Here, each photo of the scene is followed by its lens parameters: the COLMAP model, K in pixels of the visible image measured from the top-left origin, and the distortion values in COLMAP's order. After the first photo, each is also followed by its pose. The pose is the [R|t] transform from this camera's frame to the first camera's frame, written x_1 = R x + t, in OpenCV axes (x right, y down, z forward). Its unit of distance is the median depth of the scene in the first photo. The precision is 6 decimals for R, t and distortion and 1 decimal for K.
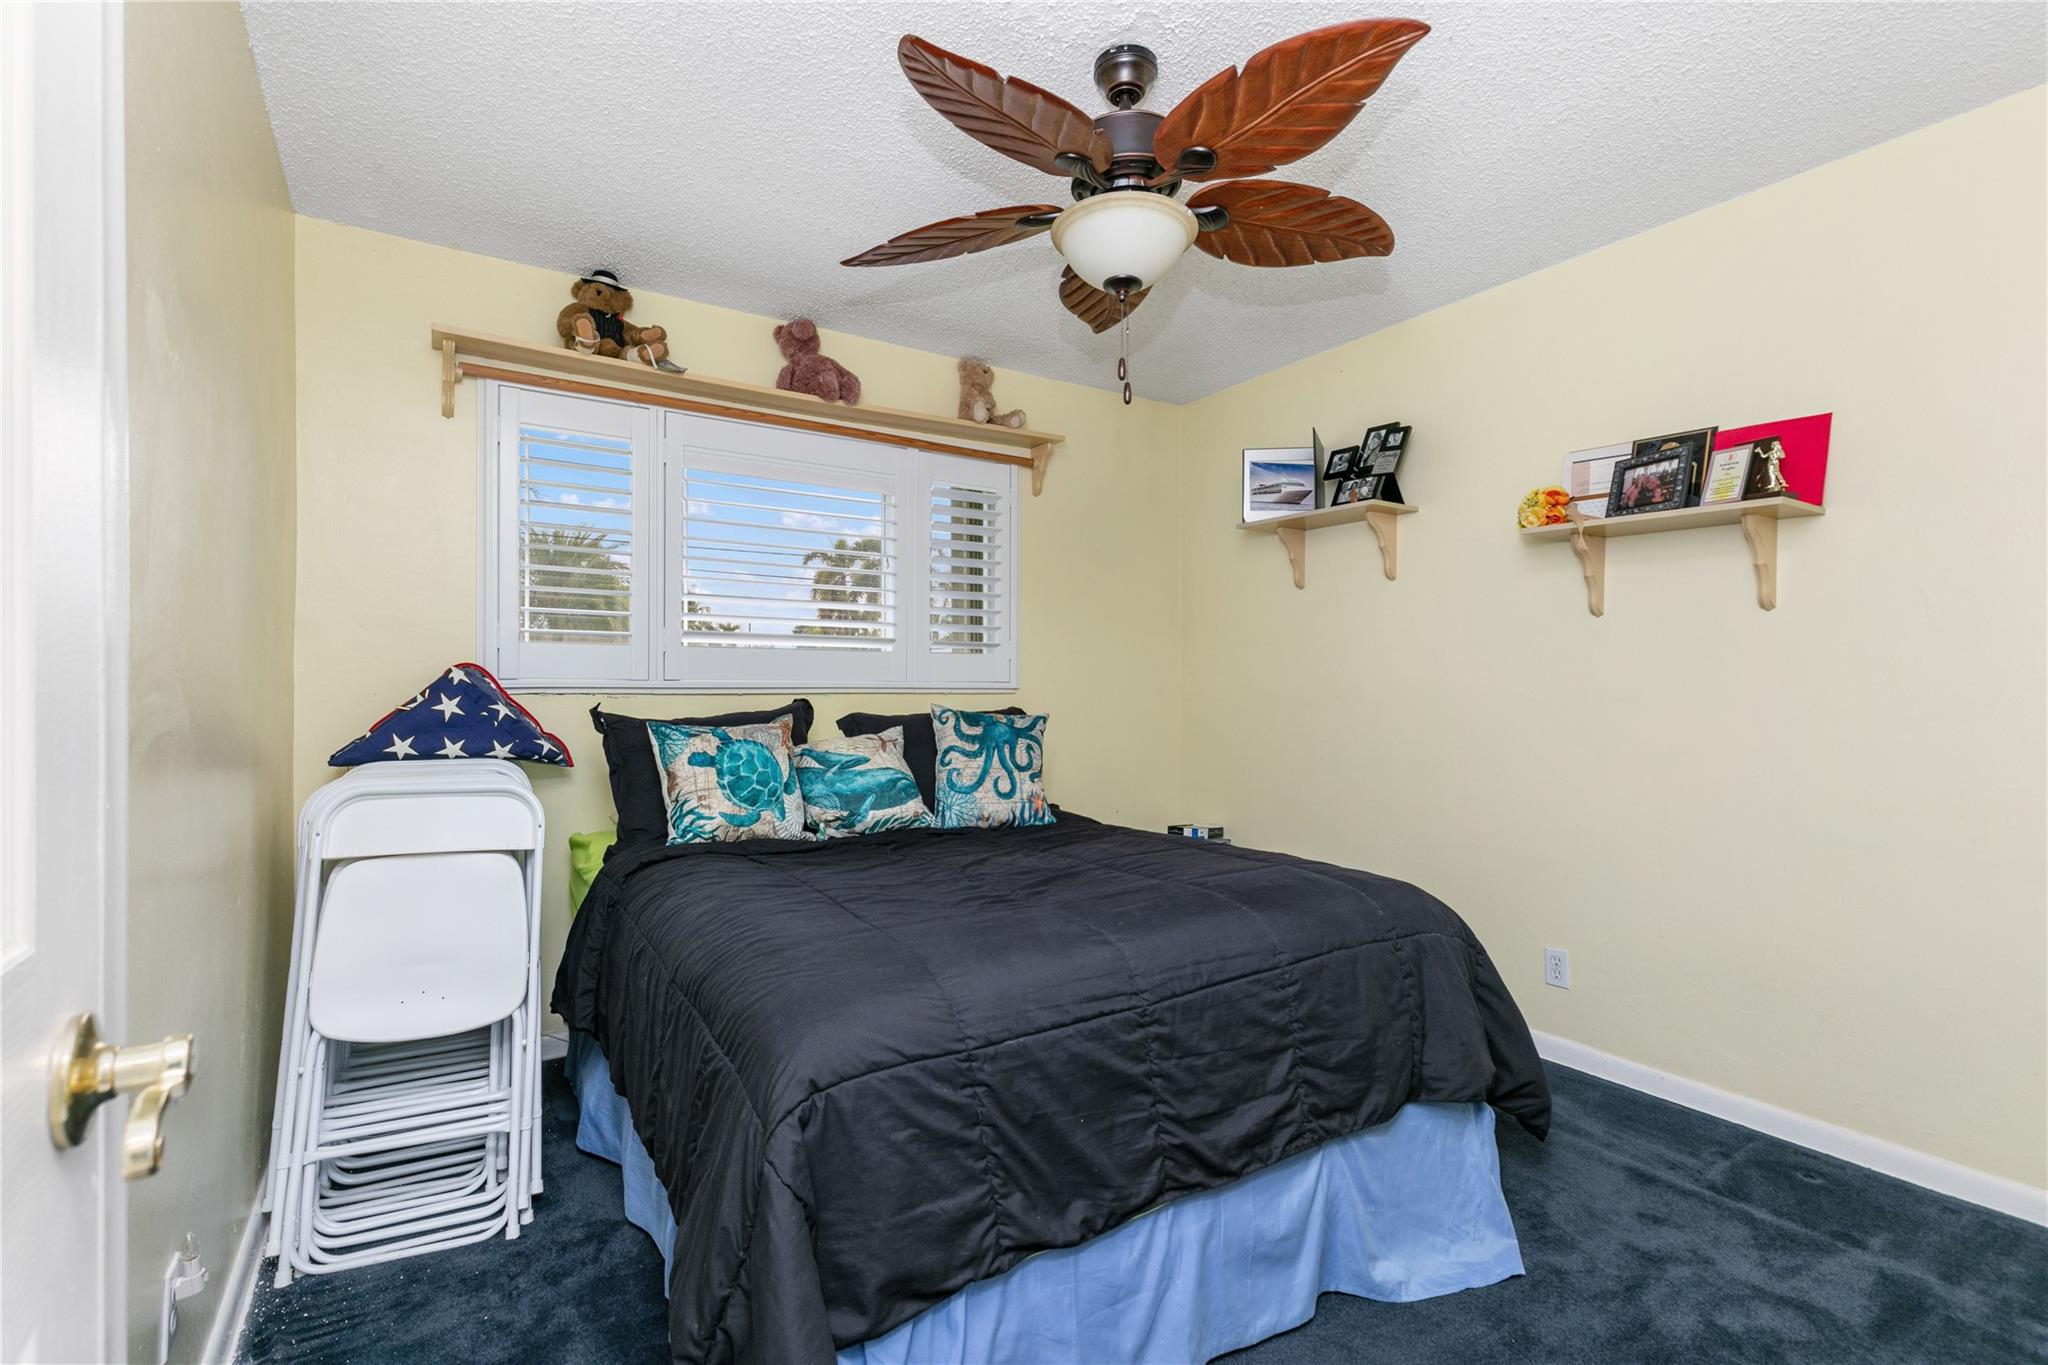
lens RADIAL K [[928.0, 0, 1015.6], [0, 928.0, 679.0], [0, 0, 1]] dist [0.008641, -0.003977]
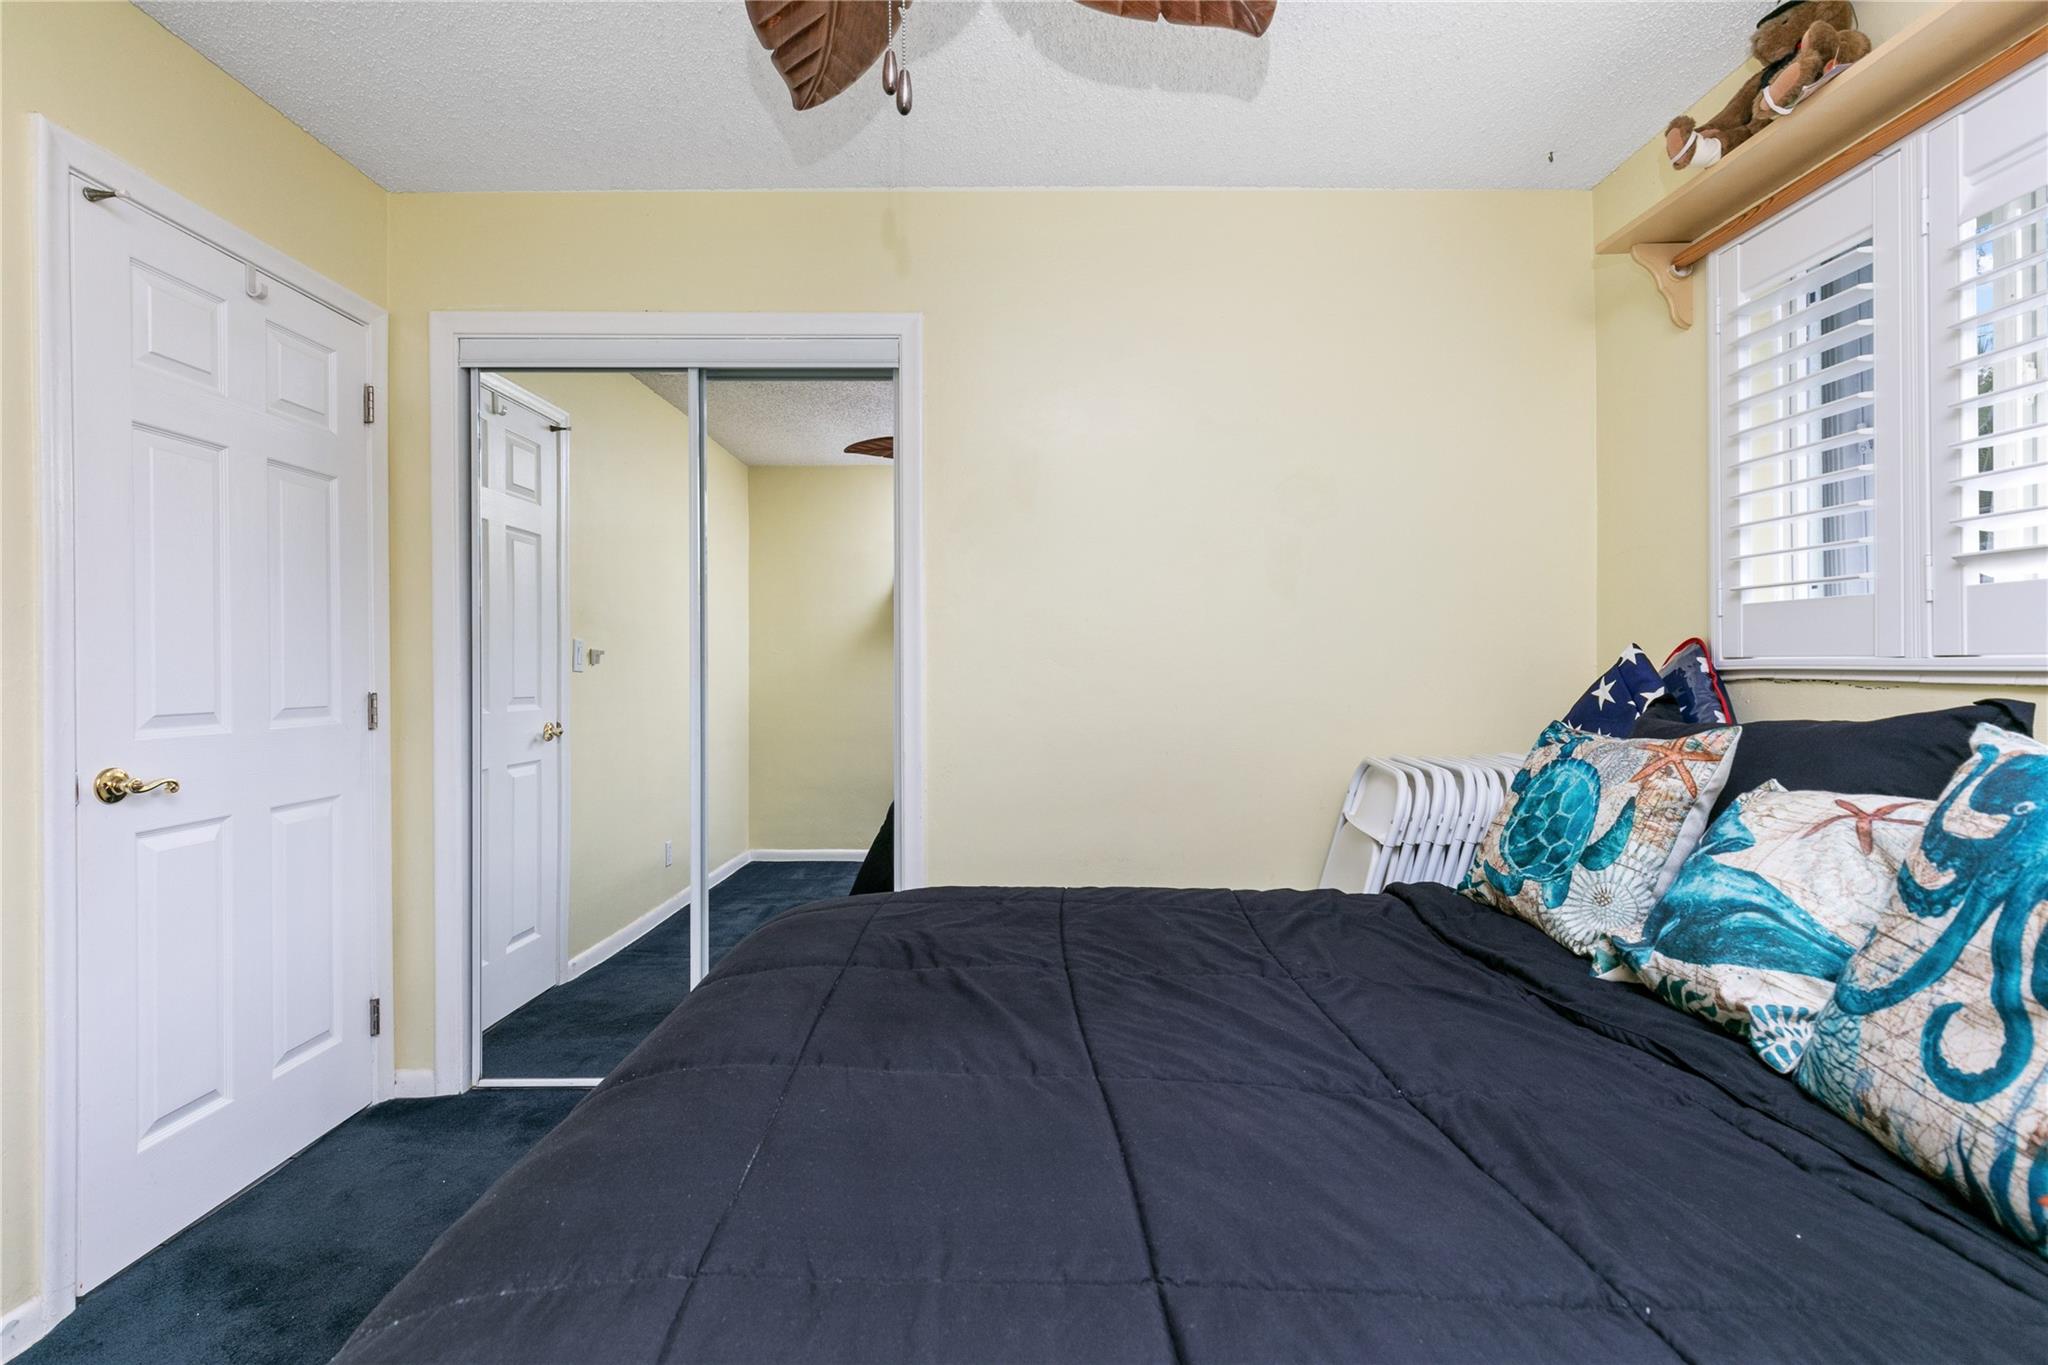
lens RADIAL K [[928.0, 0, 1015.6], [0, 928.0, 679.0], [0, 0, 1]] dist [0.008641, -0.003977]
pose [[-0.529342, 0.009915, -0.848351, 0.356316], [0.008284, 0.999944, 0.006518, 0.006984], [0.848368, -0.003577, -0.529395, 0.915528]]
